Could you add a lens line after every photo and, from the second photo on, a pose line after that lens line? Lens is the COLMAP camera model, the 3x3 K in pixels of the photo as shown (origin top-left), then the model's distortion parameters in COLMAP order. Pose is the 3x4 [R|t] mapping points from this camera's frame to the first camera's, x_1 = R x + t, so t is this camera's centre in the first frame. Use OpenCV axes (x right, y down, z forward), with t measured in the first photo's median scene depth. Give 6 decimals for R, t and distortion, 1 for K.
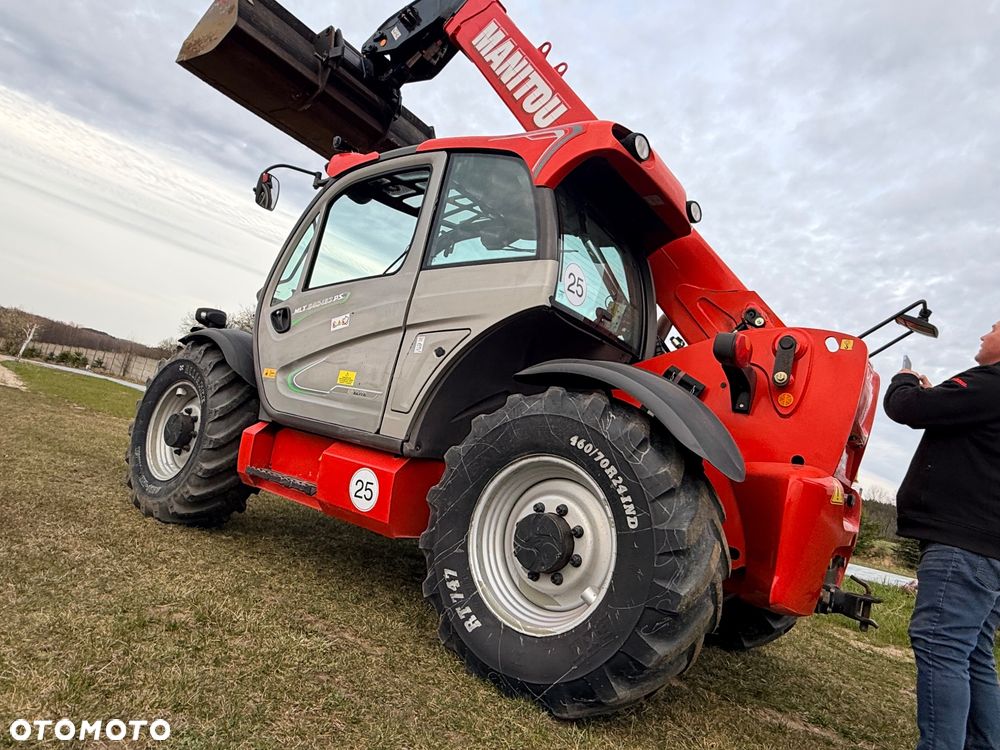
lens RADIAL K [[634.0, 0, 504.1], [0, 634.0, 380.2], [0, 0, 1]] dist [-0.006202, 0.002361]
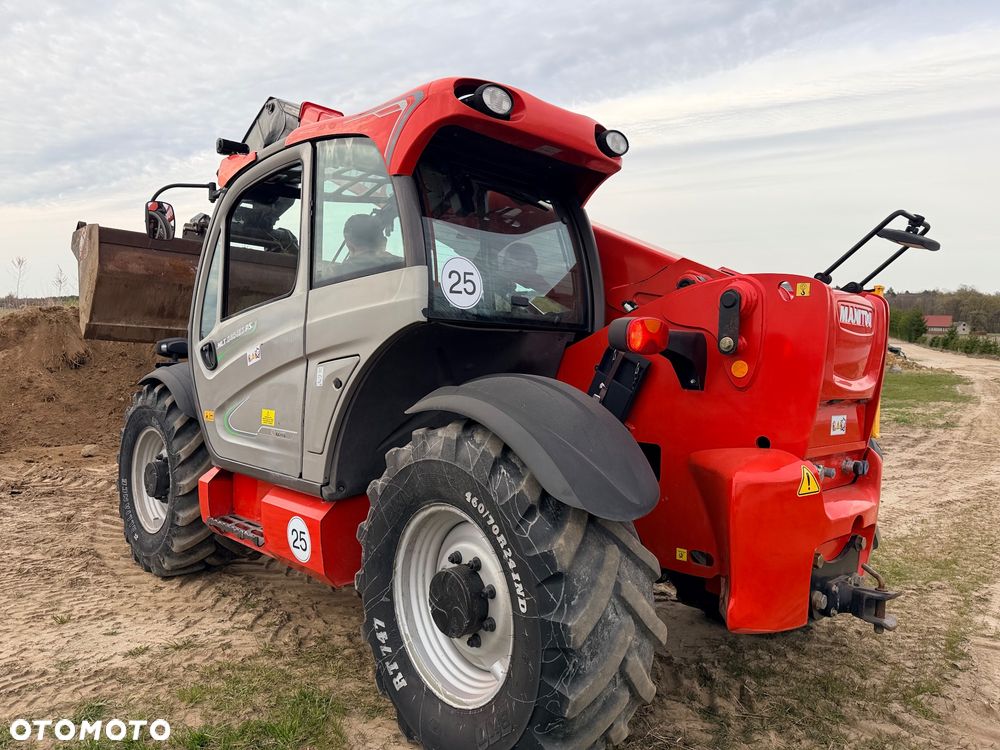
lens RADIAL K [[707.9, 0, 500.0], [0, 707.9, 375.0], [0, 0, 1]] dist [0.103538, -0.165480]
pose [[0.968149, -0.179547, -0.174501, 0.300128], [0.197551, 0.975982, 0.091831, -0.103526], [0.153822, -0.123379, 0.980366, 0.053997]]
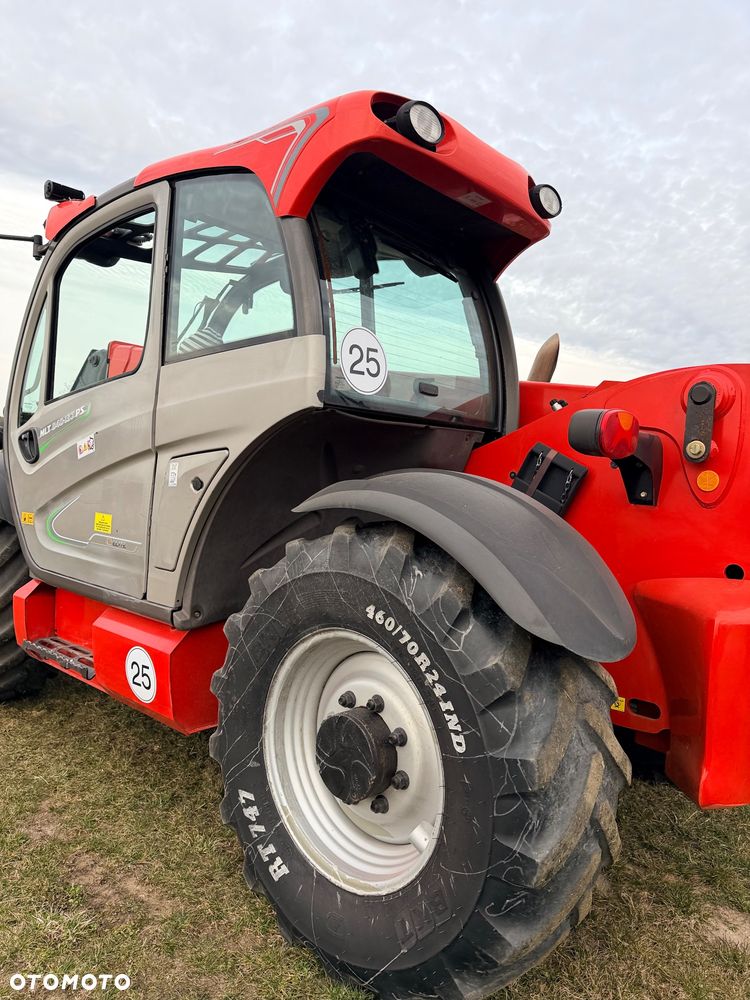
lens RADIAL K [[702.9, 0, 372.8], [0, 702.9, 501.2], [0, 0, 1]] dist [0.100960, -0.173821]
pose [[0.983282, -0.146333, -0.108370, 0.176964], [0.160077, 0.978319, 0.131406, -0.098737], [0.086791, -0.146557, 0.985387, 0.235205]]
